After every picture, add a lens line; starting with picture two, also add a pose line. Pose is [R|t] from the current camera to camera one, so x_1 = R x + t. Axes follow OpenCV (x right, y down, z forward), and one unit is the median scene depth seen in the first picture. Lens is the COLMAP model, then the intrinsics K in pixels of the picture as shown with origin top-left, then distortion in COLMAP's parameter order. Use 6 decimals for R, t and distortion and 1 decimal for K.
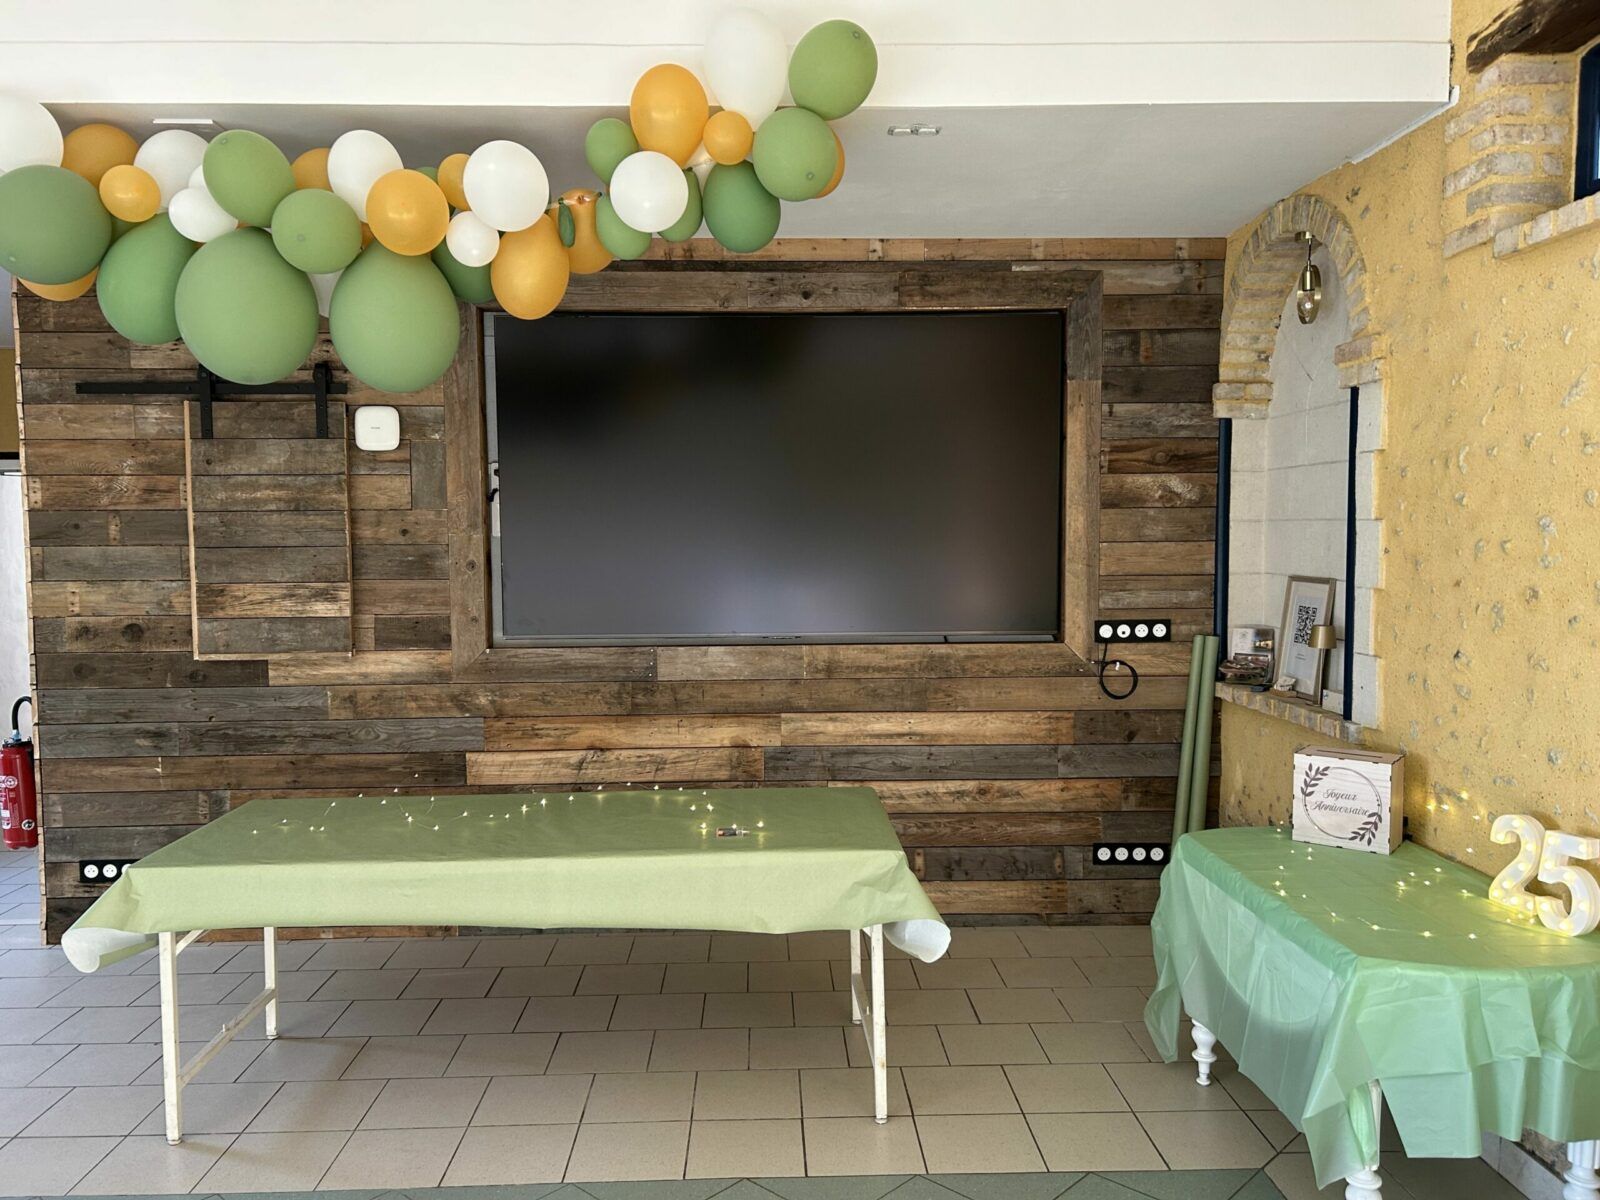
lens RADIAL K [[1220.3, 0, 800.0], [0, 1220.3, 600.0], [0, 0, 1]] dist [0.097100, -0.166648]
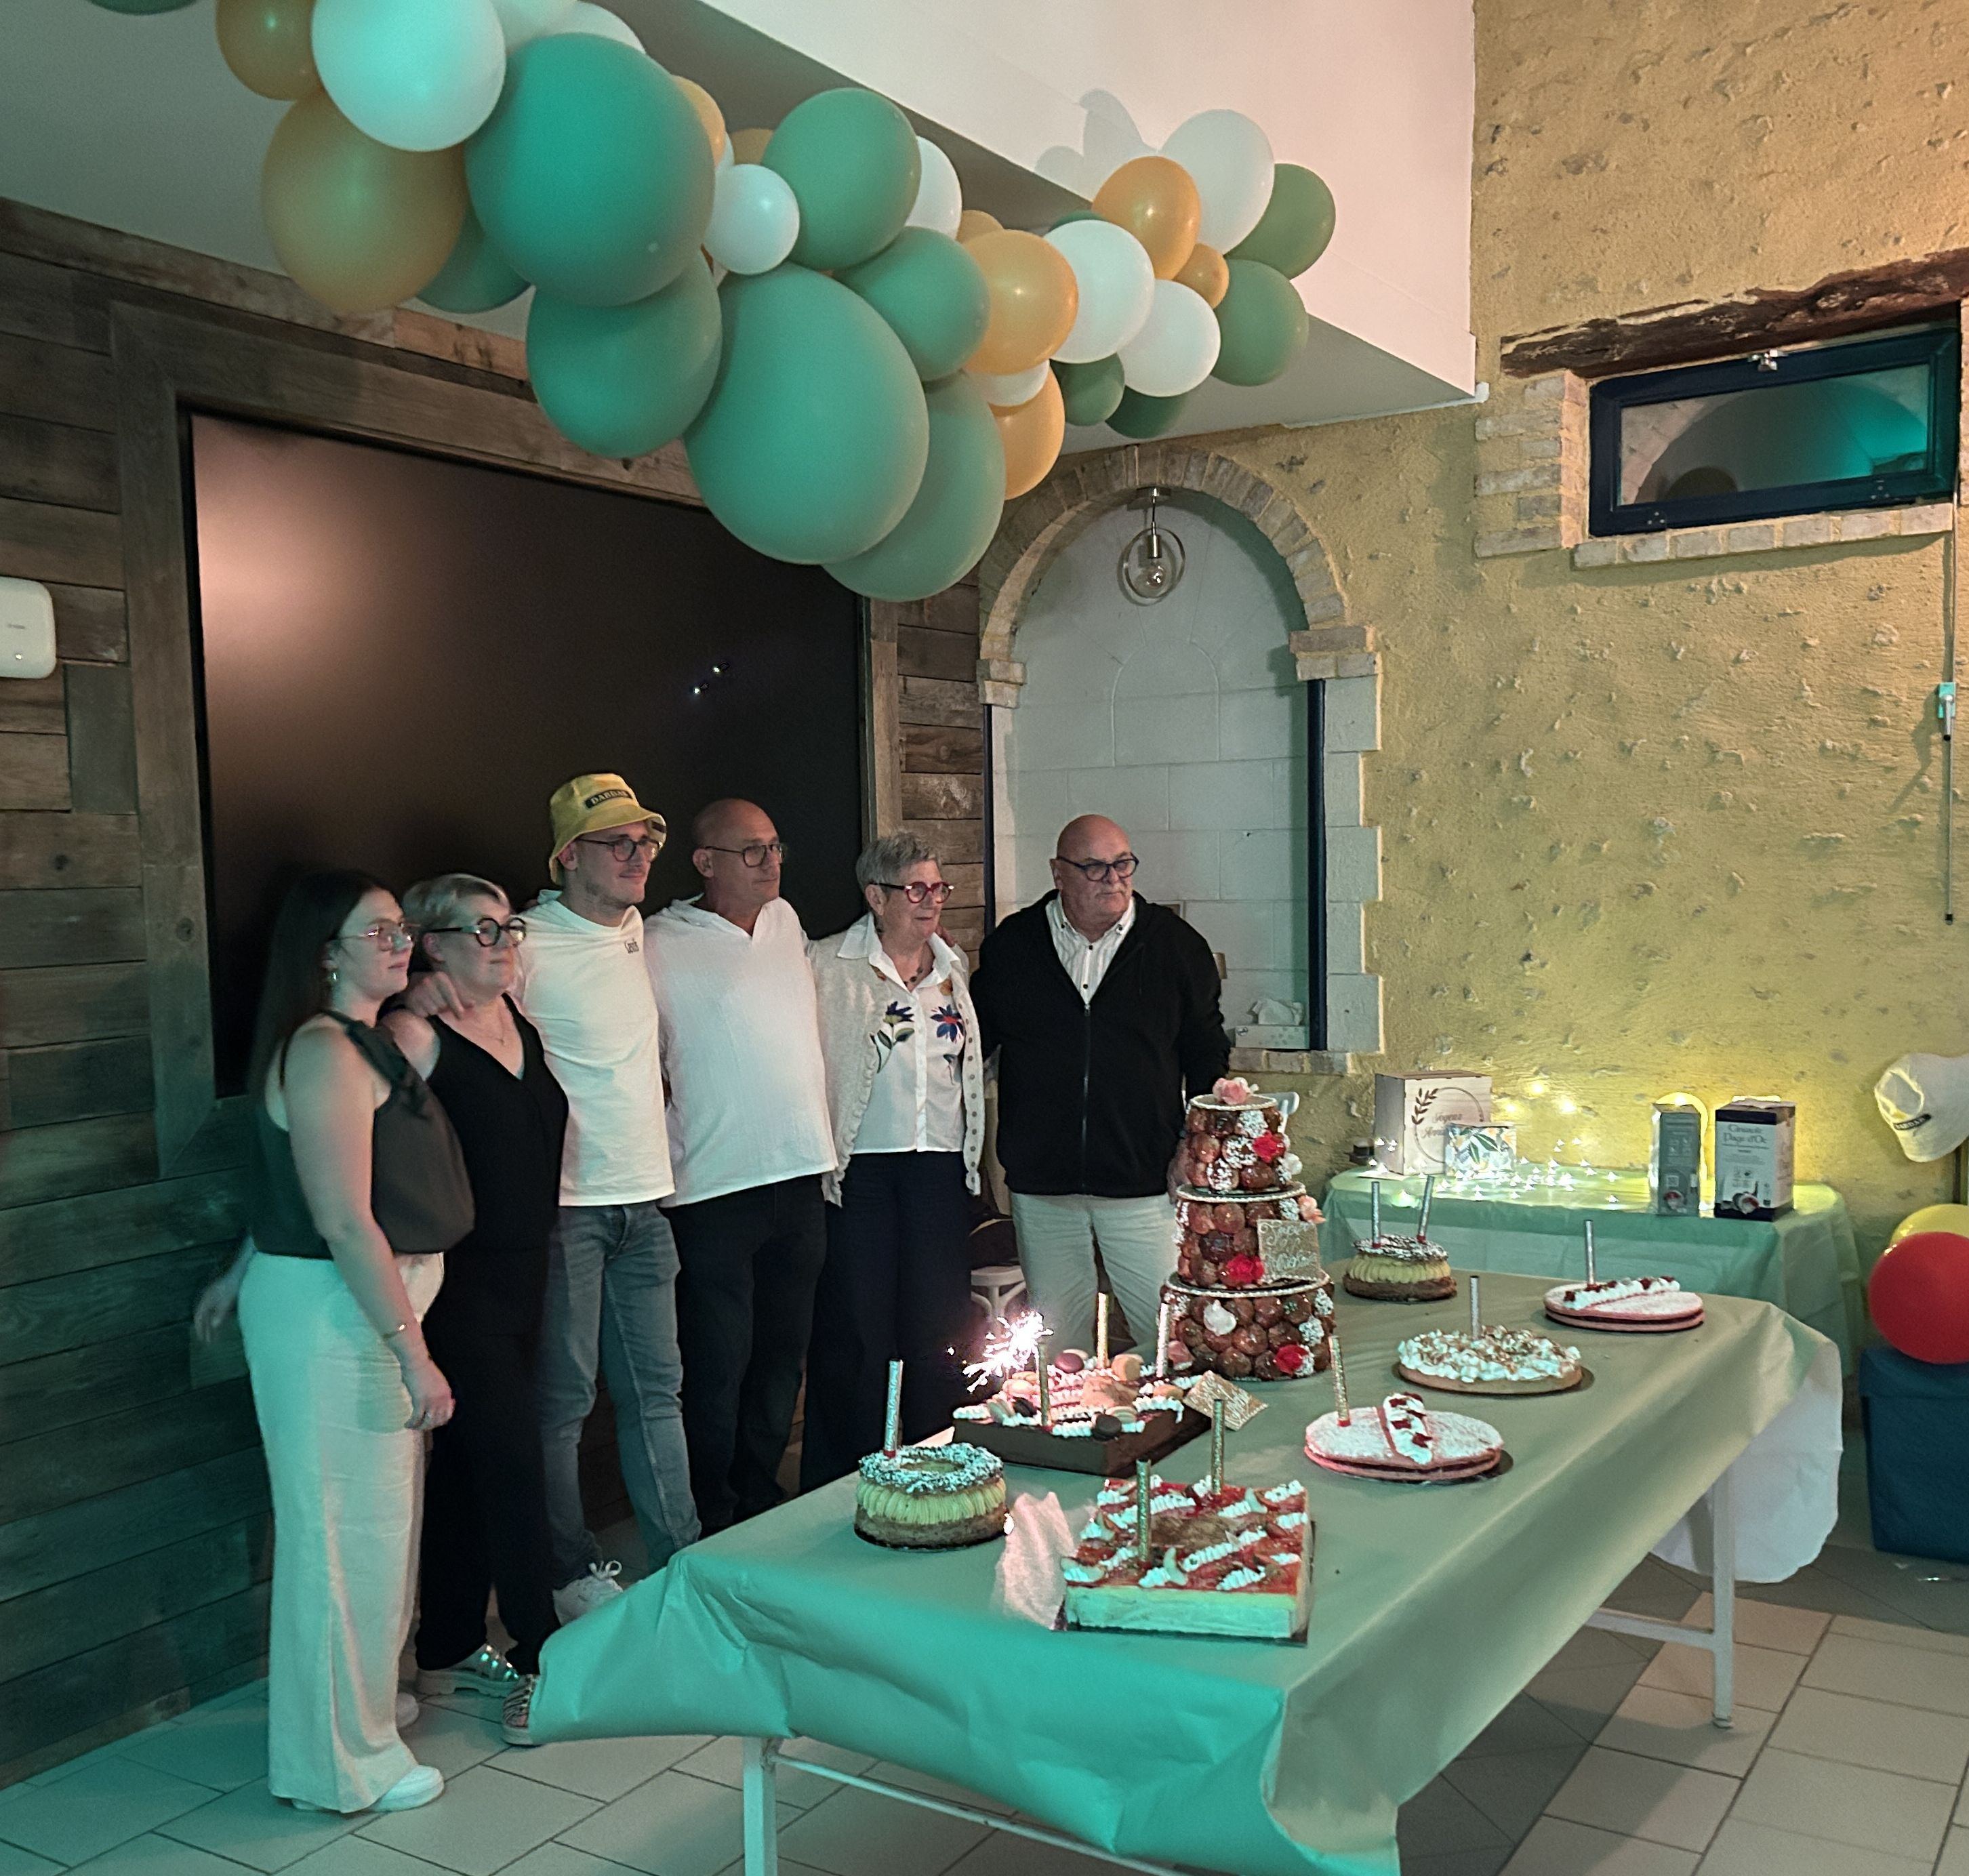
lens RADIAL K [[2026.6, 0, 982.2], [0, 2026.6, 999.0], [0, 0, 1]] dist [0.079702, -0.006671]
pose [[0.568737, -0.068042, 0.819700, -0.728889], [0.068915, 0.997010, 0.034944, -0.007463], [-0.819627, 0.036616, 0.571726, 0.281194]]
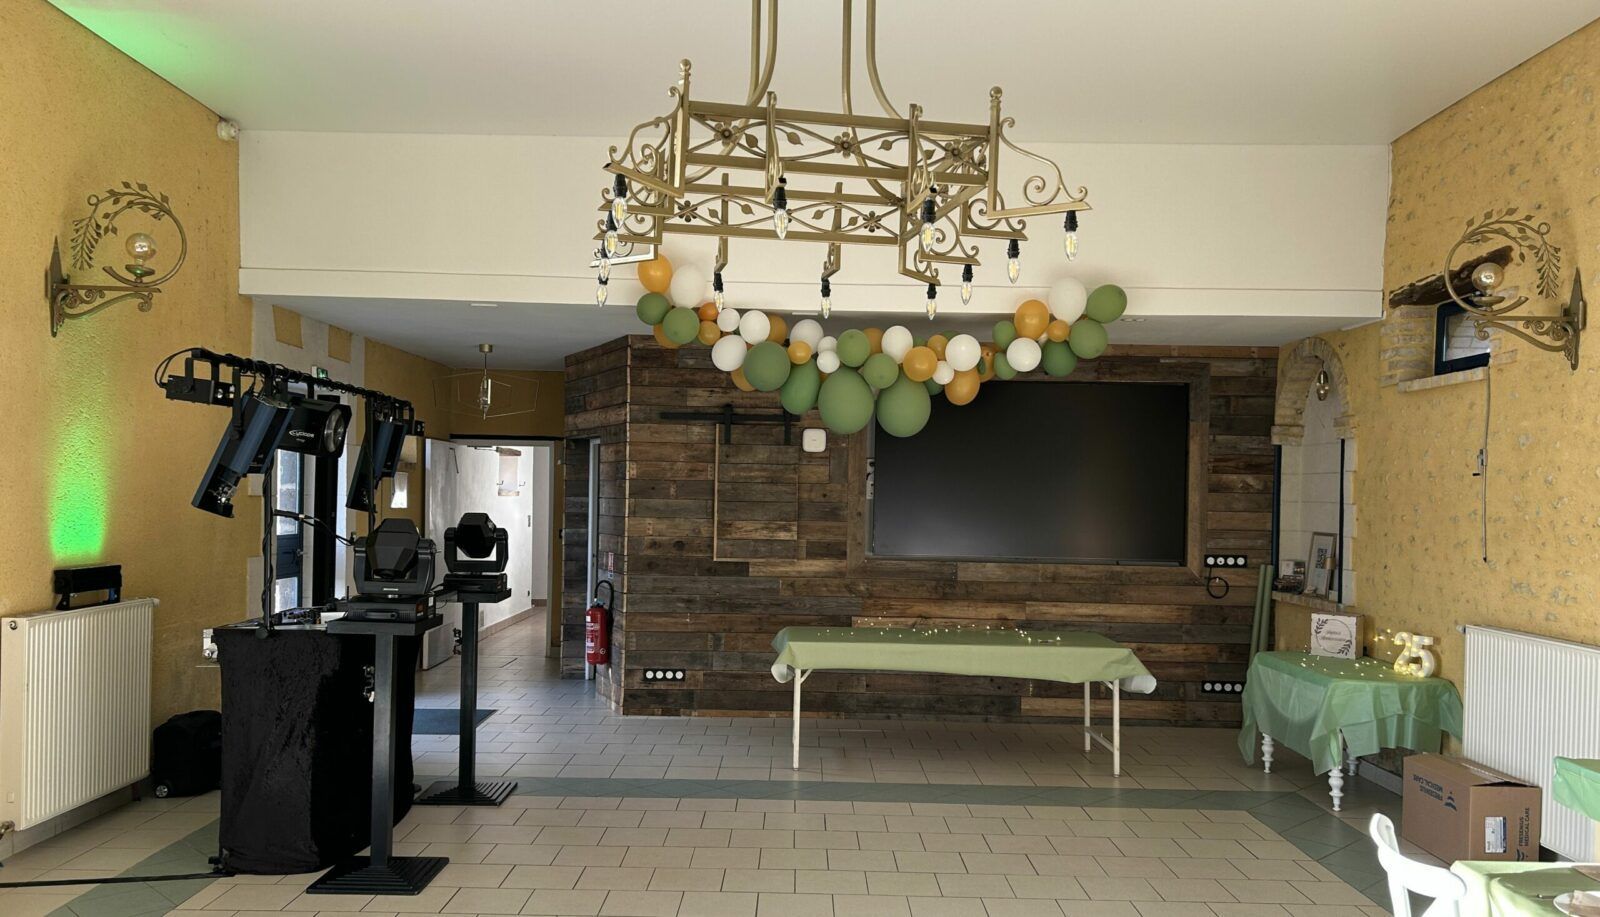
lens RADIAL K [[1201.6, 0, 790.9], [0, 1201.6, 483.7], [0, 0, 1]] dist [0.116085, -0.313207]
pose [[0.998692, 0.025824, -0.044139, -0.292563], [-0.028508, 0.997713, -0.061294, 0.039707], [0.042456, 0.062473, 0.997143, -0.813501]]
